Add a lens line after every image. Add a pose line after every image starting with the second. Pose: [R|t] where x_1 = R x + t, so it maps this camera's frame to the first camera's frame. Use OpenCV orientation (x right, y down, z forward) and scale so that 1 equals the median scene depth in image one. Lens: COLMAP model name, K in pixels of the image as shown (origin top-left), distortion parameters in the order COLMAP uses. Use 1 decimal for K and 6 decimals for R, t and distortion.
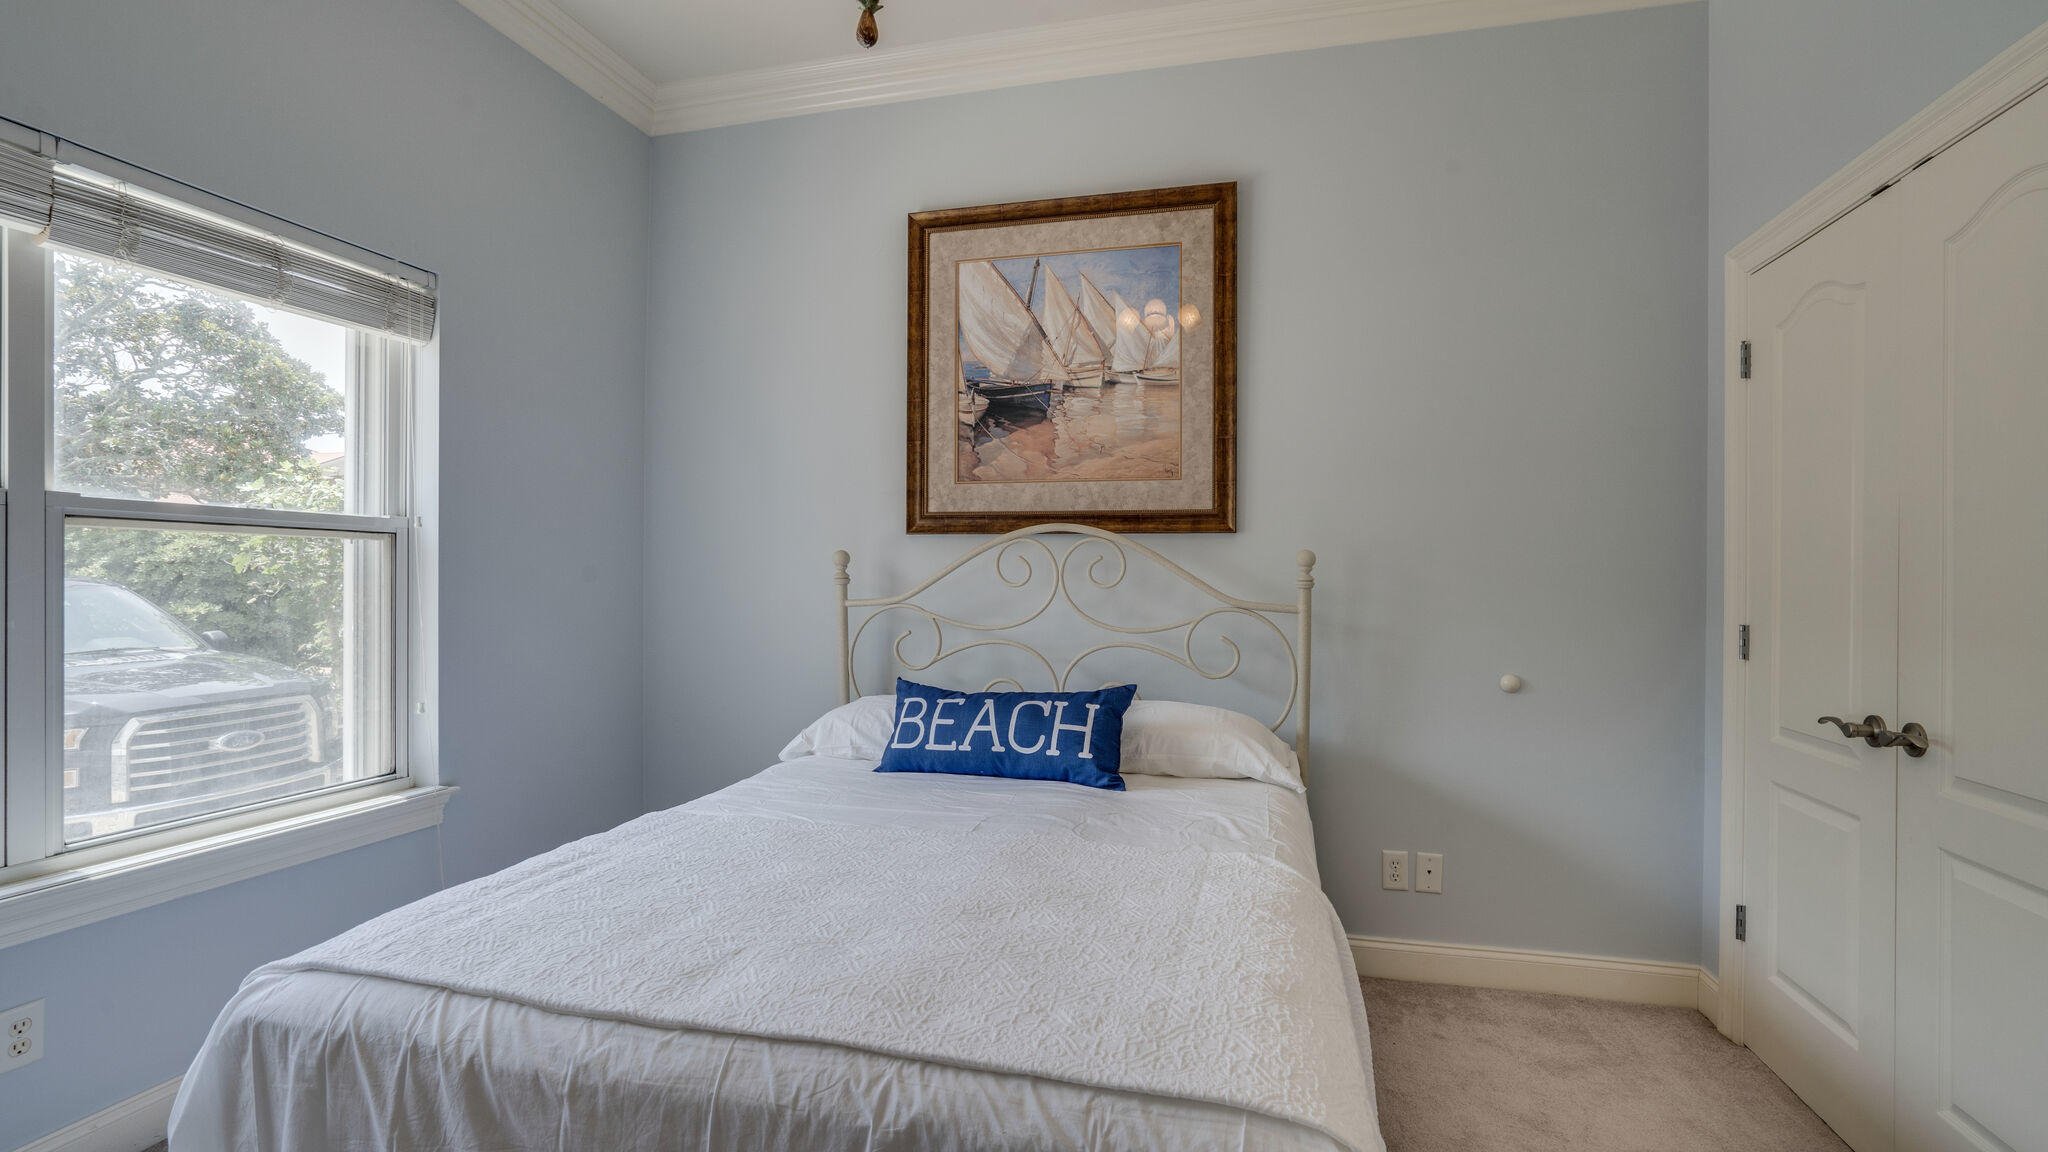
lens RADIAL K [[959.7, 0, 1041.2], [0, 959.7, 582.3], [0, 0, 1]] dist [-0.037516, 0.015112]
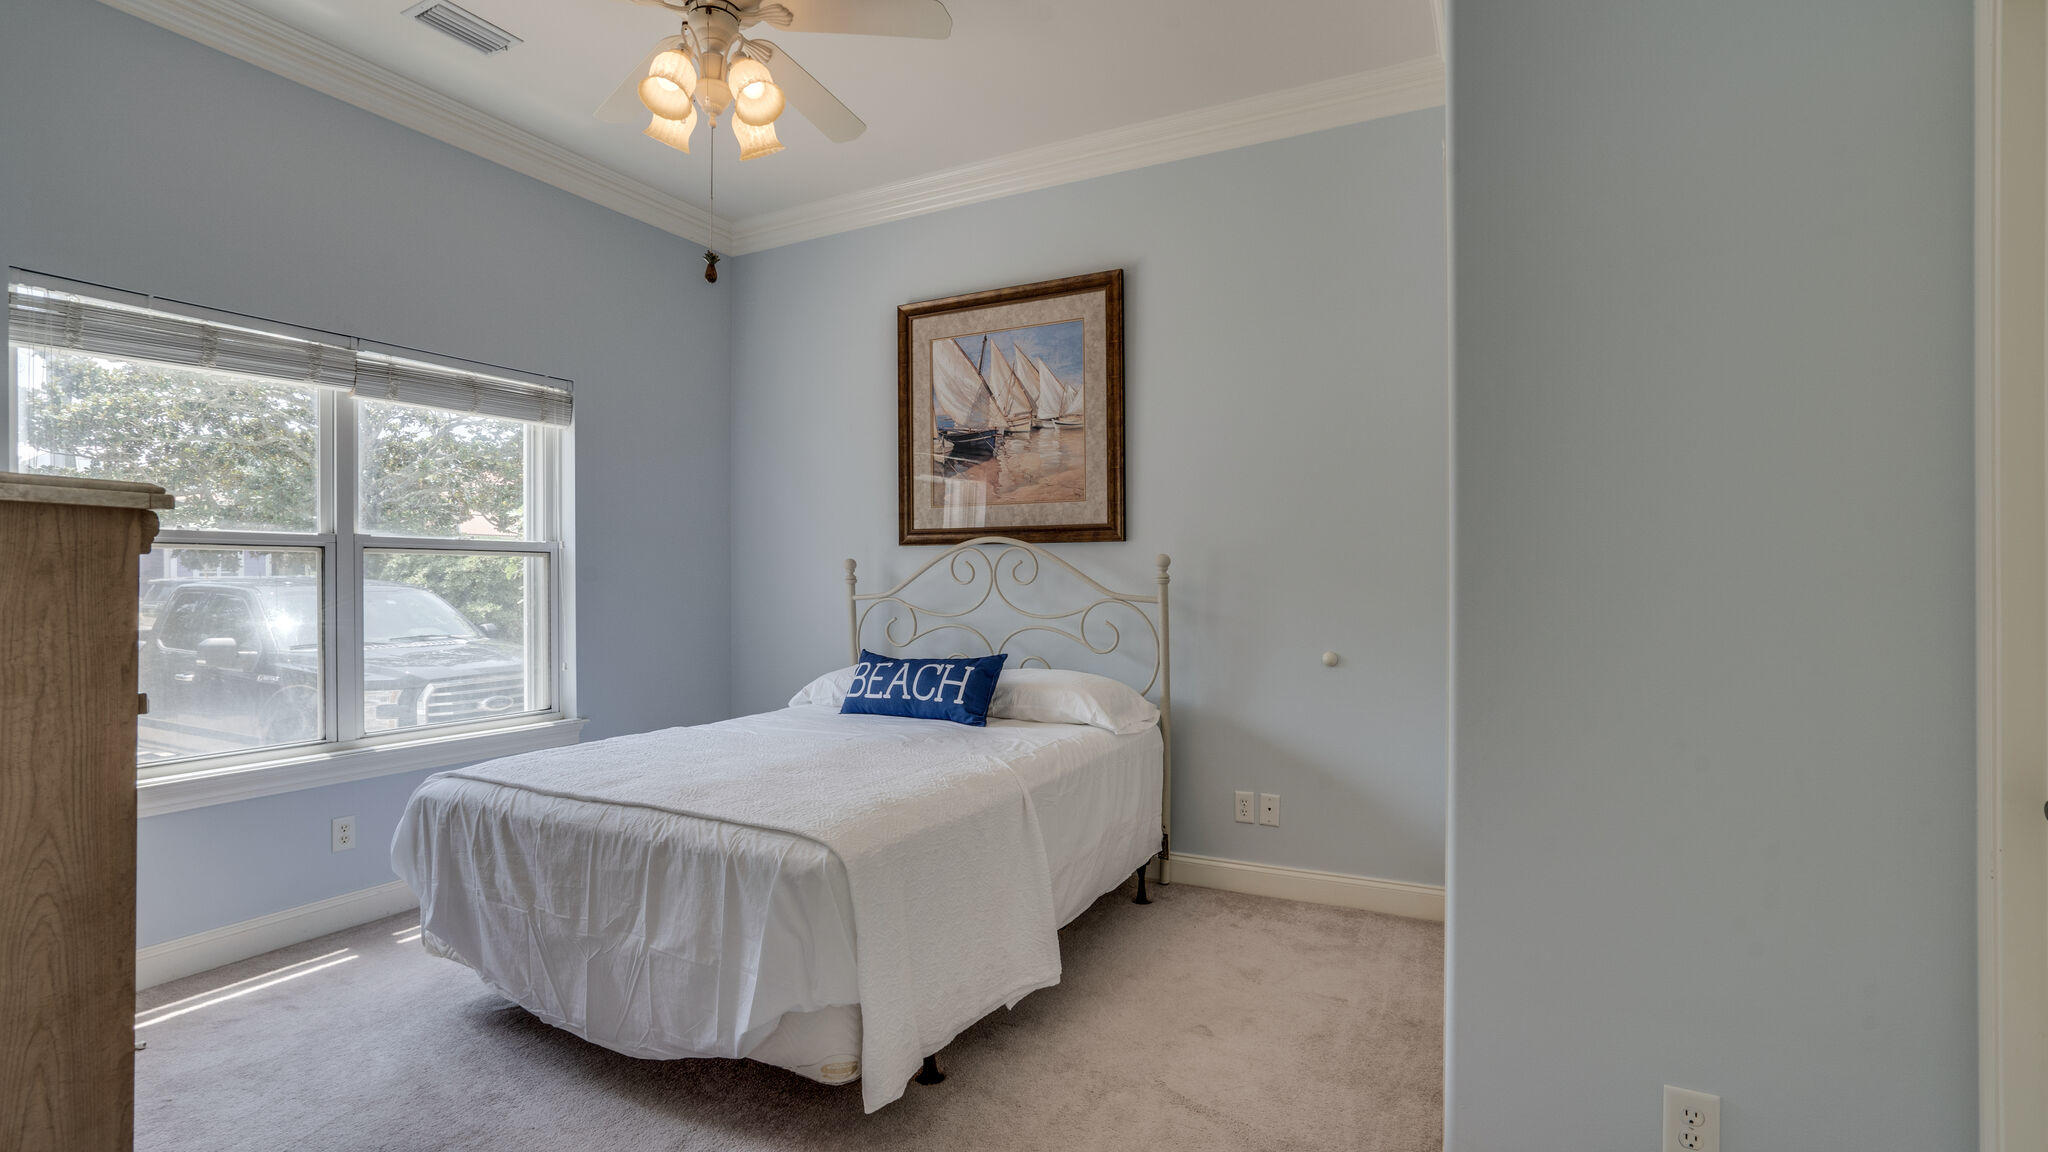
lens RADIAL K [[959.7, 0, 1029.4], [0, 959.7, 582.4], [0, 0, 1]] dist [-0.037516, 0.015112]
pose [[0.973873, -0.008621, -0.226932, 0.419549], [0.008528, 0.999963, -0.001389, 0.005158], [0.226935, -0.000583, 0.973910, -0.323524]]
